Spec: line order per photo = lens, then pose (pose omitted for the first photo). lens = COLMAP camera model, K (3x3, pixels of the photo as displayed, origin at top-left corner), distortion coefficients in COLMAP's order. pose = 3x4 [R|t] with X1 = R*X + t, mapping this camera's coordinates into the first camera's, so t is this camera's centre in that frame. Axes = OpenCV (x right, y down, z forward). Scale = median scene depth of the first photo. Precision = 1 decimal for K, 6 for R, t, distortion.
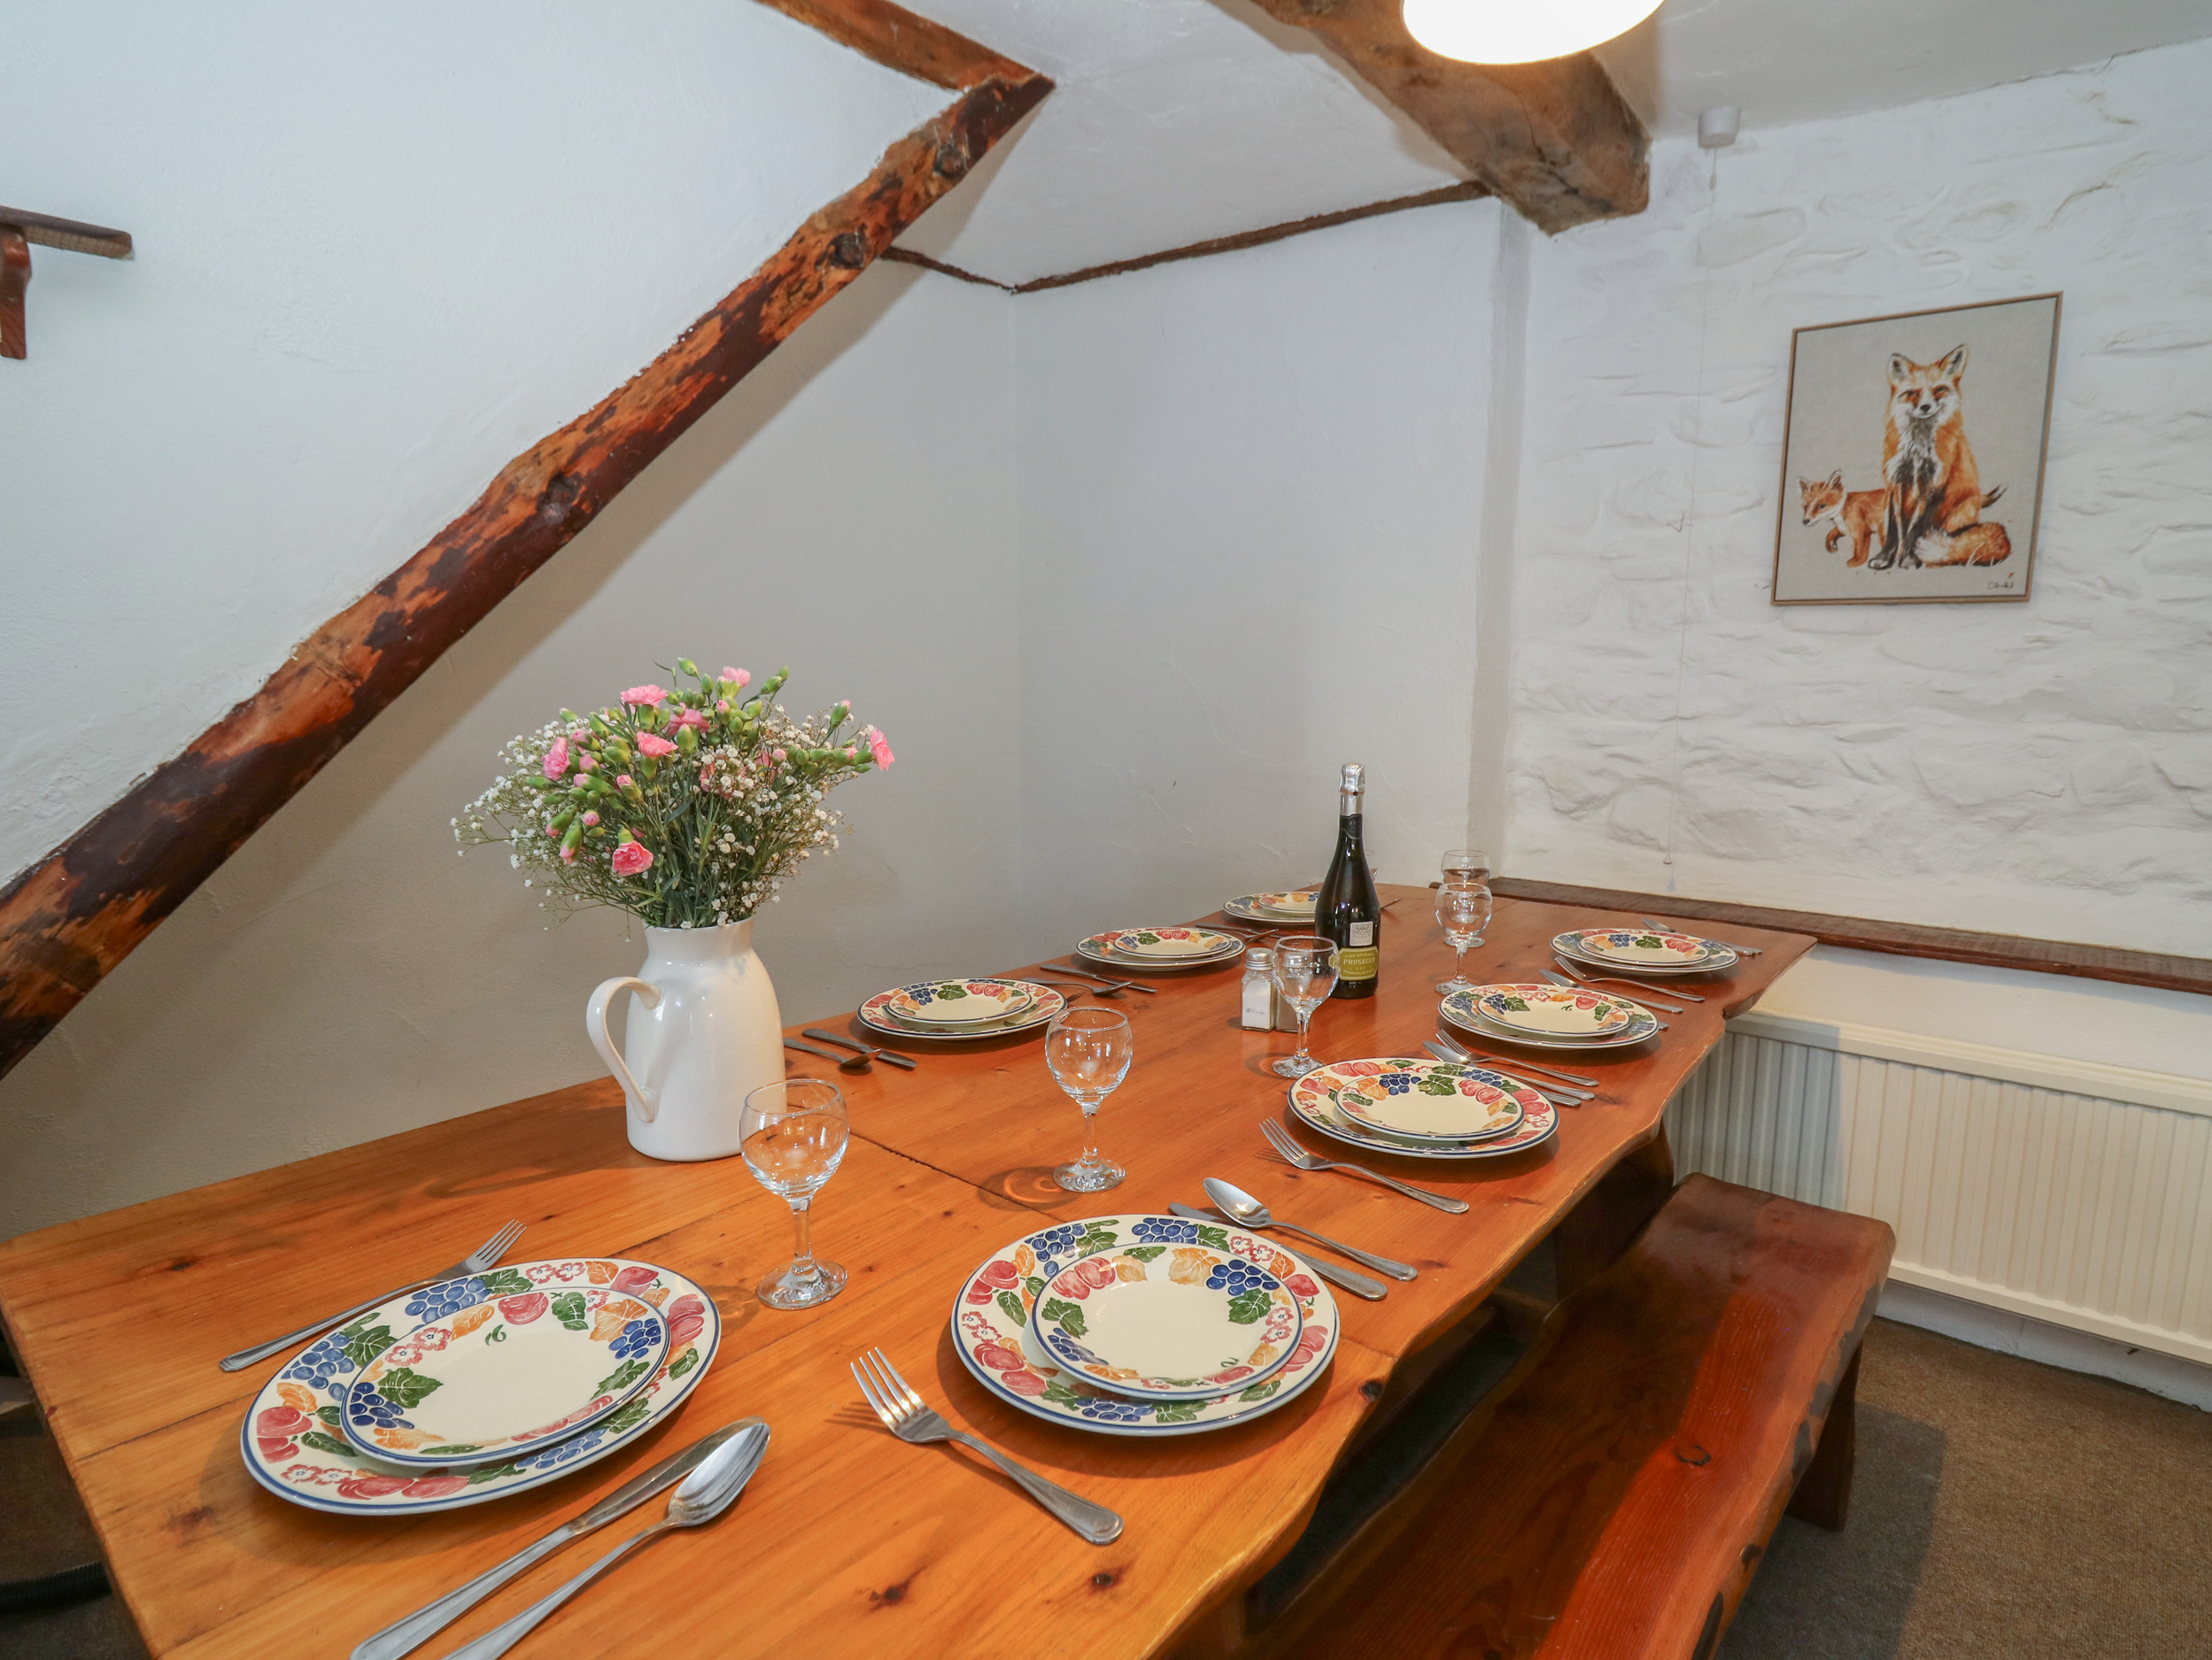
lens RADIAL K [[1173.8, 0, 1124.4], [0, 1173.8, 835.1], [0, 0, 1]] dist [0.006428, -0.011624]
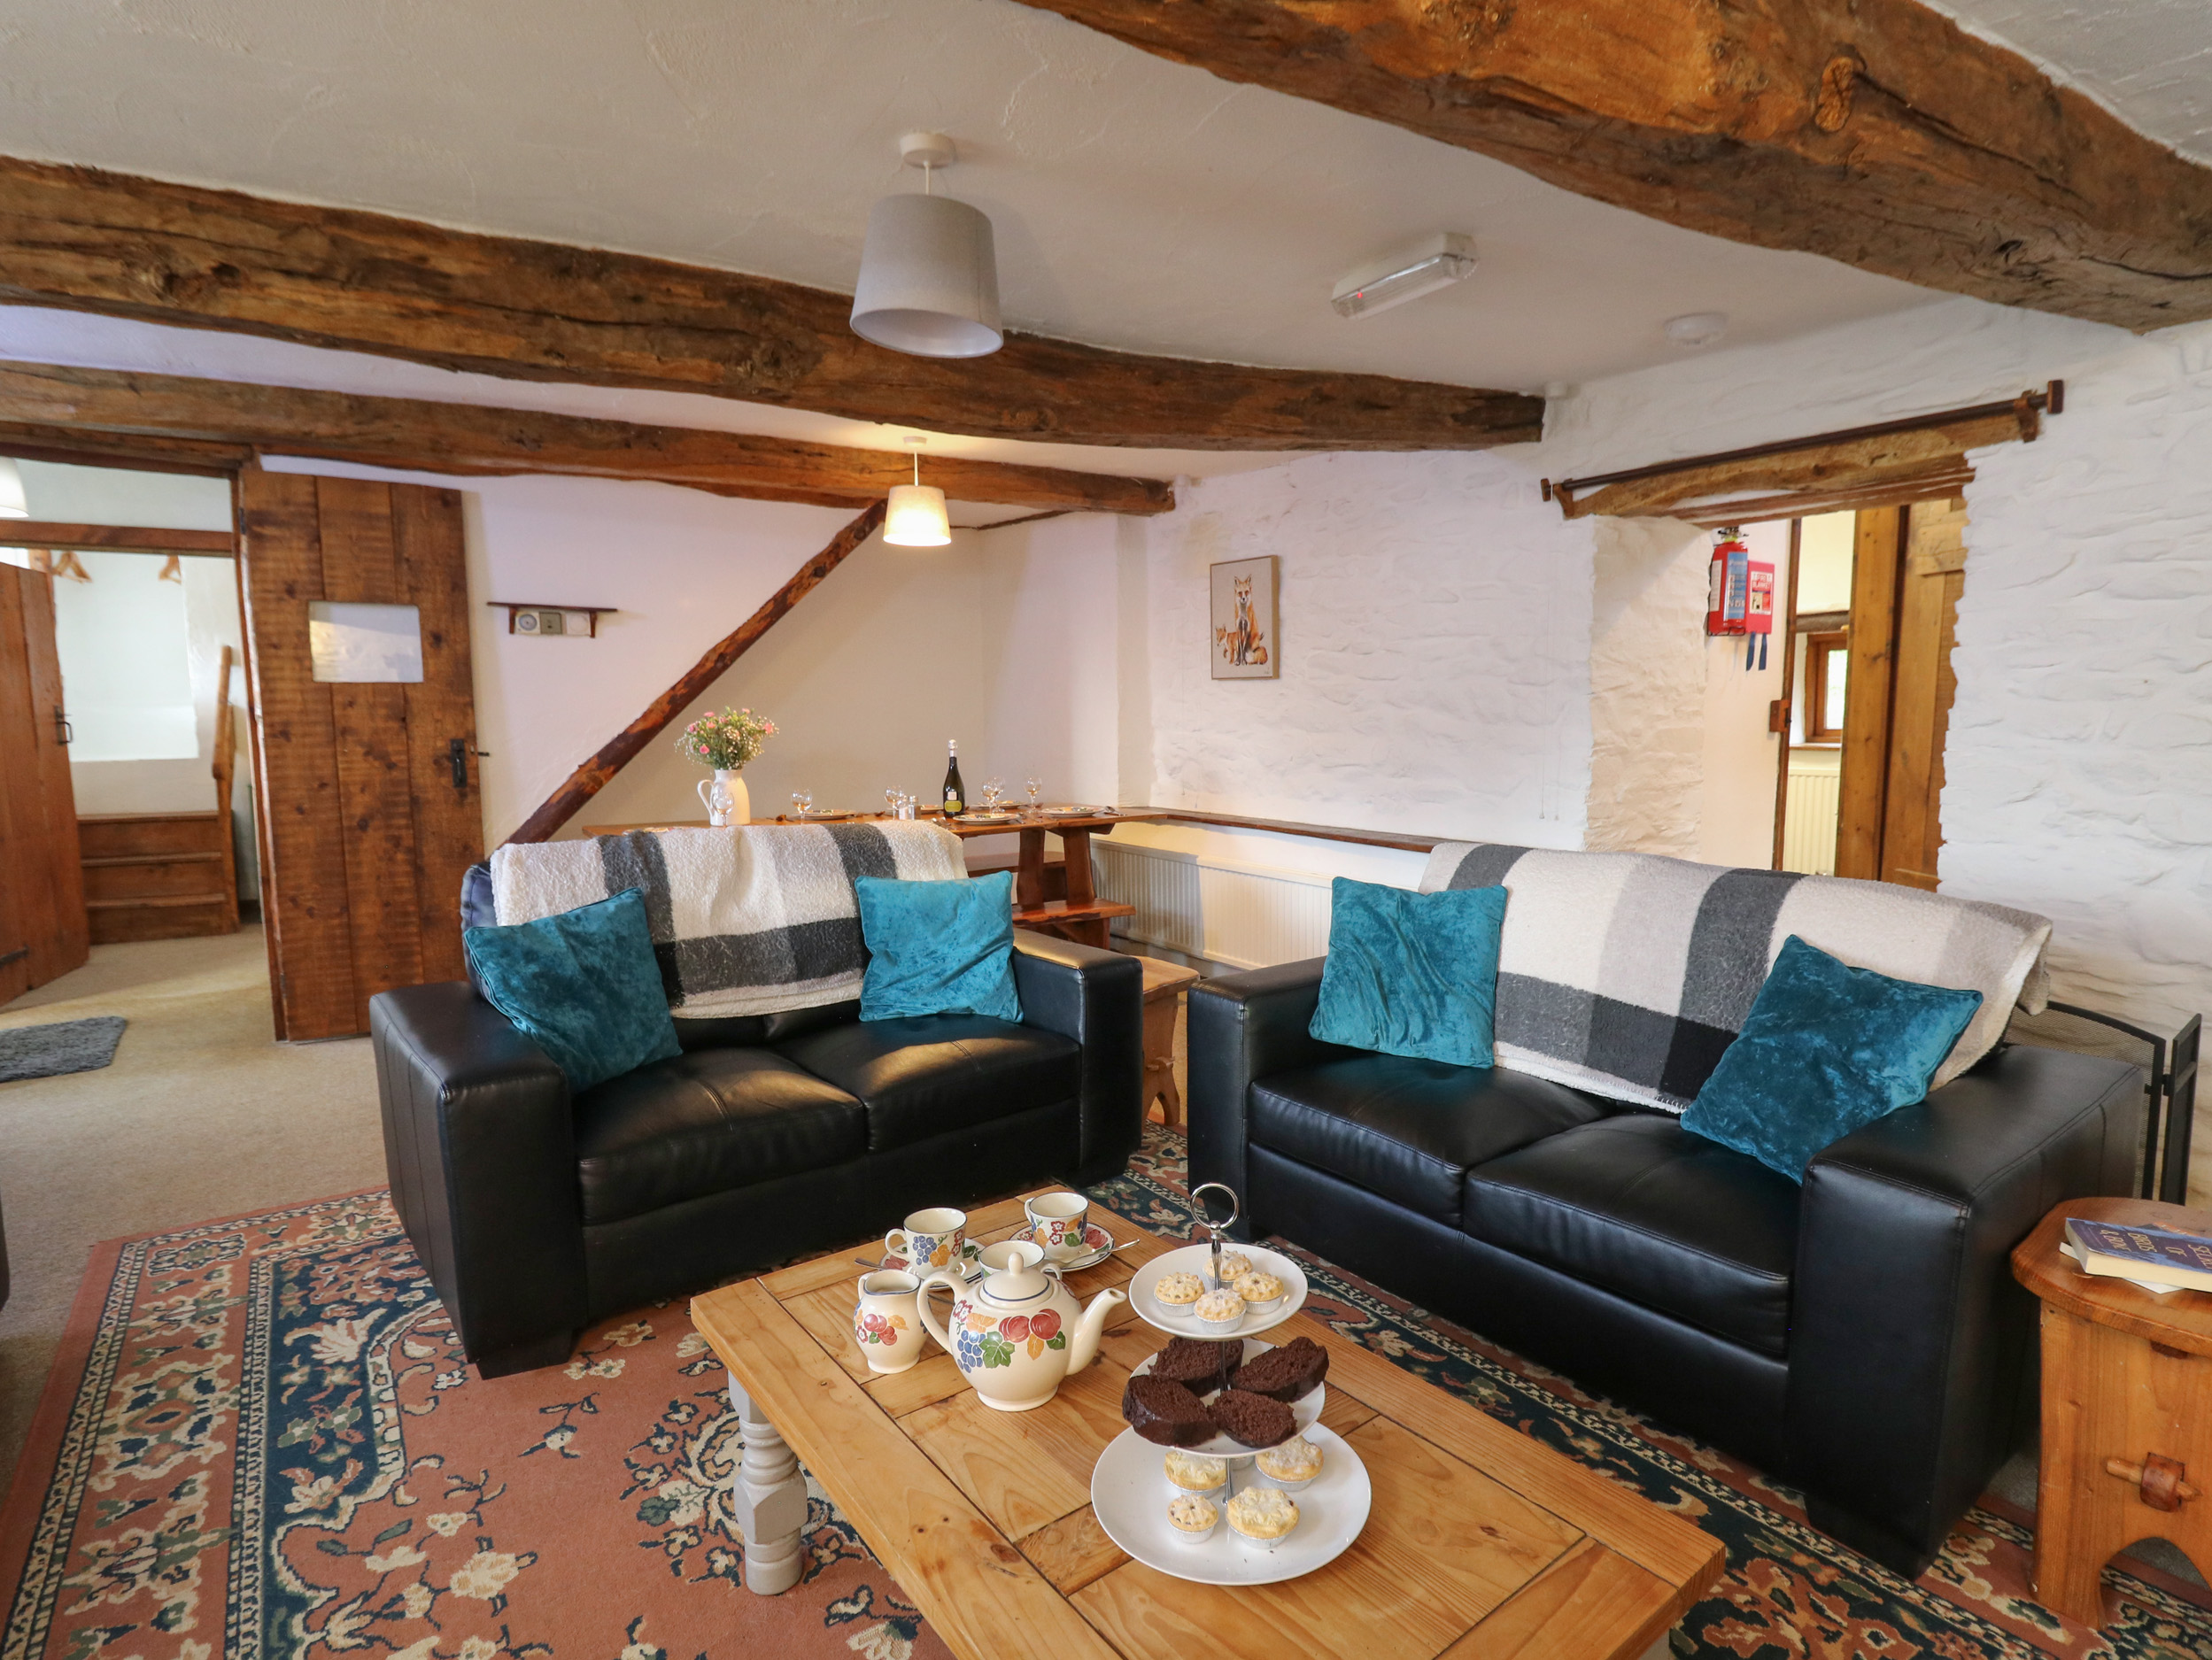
lens RADIAL K [[1173.8, 0, 1110.2], [0, 1173.8, 823.0], [0, 0, 1]] dist [0.006428, -0.011624]
pose [[0.959768, 0.019533, -0.280113, 1.110489], [-0.033346, 0.998447, -0.044633, 0.211751], [0.278806, 0.052178, 0.958929, -1.367005]]
